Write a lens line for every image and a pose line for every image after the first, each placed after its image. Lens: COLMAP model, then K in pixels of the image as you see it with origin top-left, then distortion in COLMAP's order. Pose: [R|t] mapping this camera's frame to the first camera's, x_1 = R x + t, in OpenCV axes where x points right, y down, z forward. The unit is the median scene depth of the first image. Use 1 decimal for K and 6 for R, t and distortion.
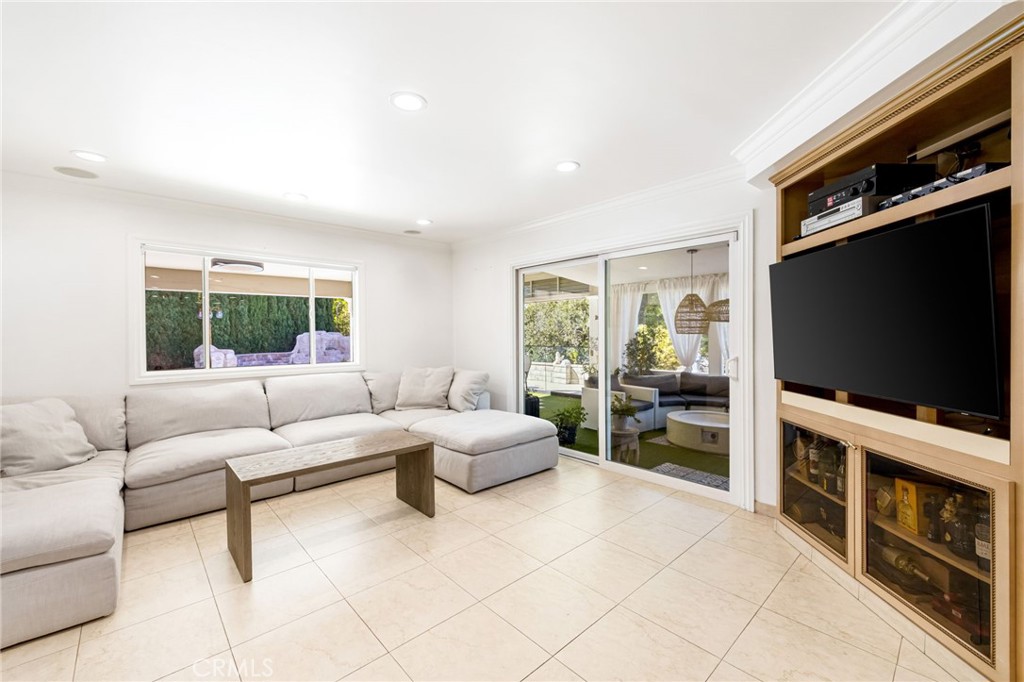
lens RADIAL K [[421.4, 0, 512.2], [0, 421.4, 338.7], [0, 0, 1]] dist [0.002693, 0.000192]
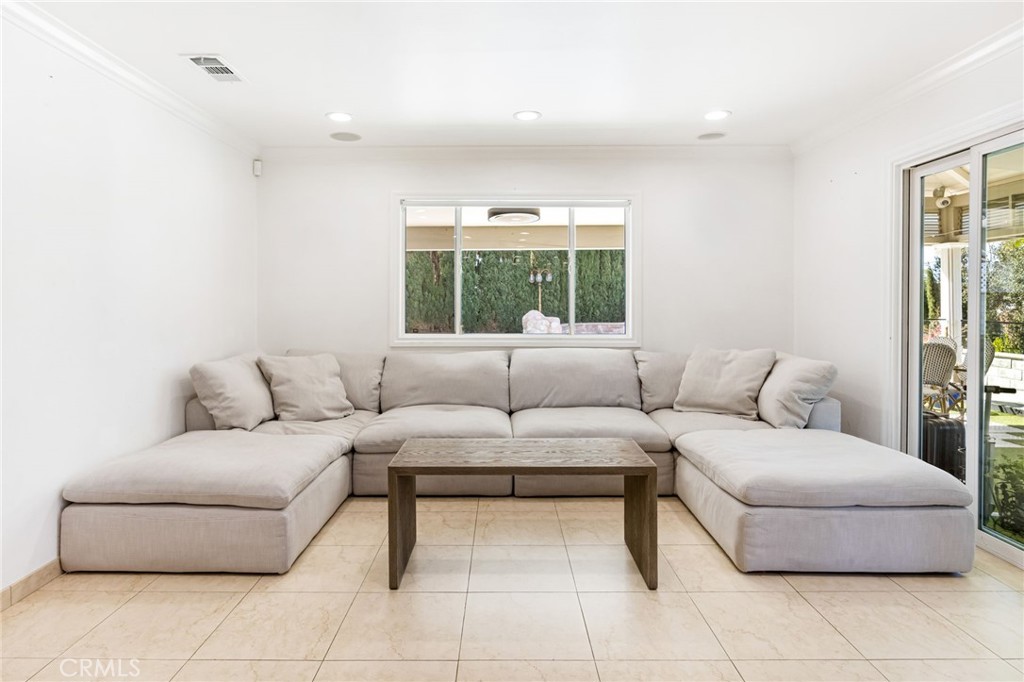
lens RADIAL K [[576.0, 0, 498.7], [0, 576.0, 310.0], [0, 0, 1]] dist [0.001023, 0.003052]
pose [[0.732910, 0.014365, -0.680174, 0.169522], [-0.012641, 0.999892, 0.007496, 0.011801], [0.680208, 0.003105, 0.733012, 0.188976]]
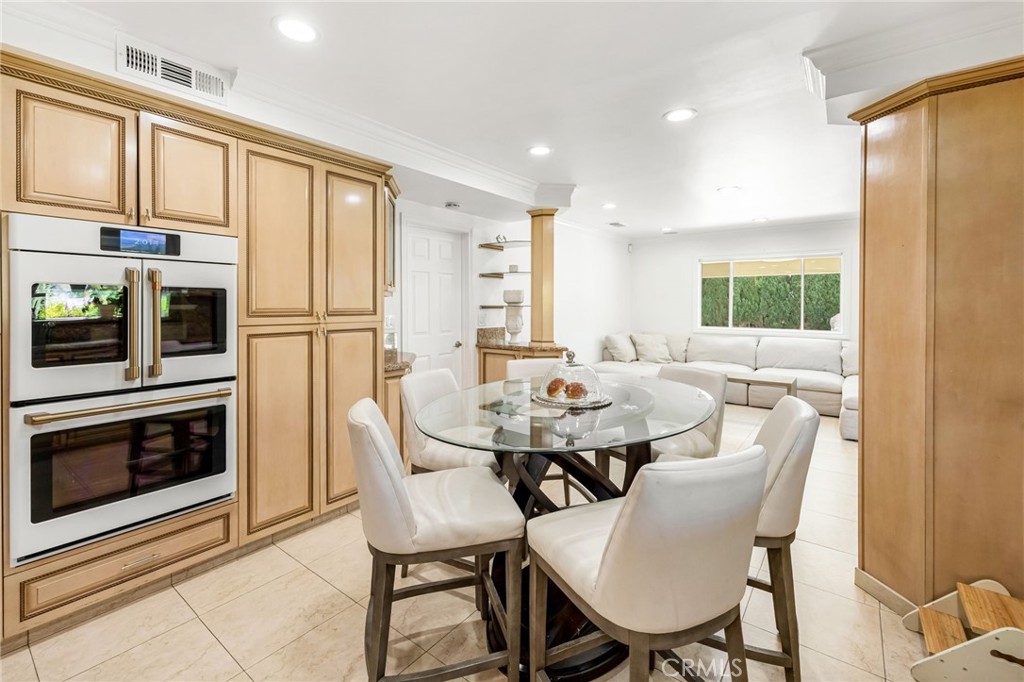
lens RADIAL K [[448.0, 0, 508.7], [0, 448.0, 306.4], [0, 0, 1]] dist [0.001896, -0.000110]
pose [[0.170839, 0.016778, -0.985156, 0.949481], [-0.016079, 0.999769, 0.014238, -0.025559], [0.985168, 0.013408, 0.171069, -0.190187]]
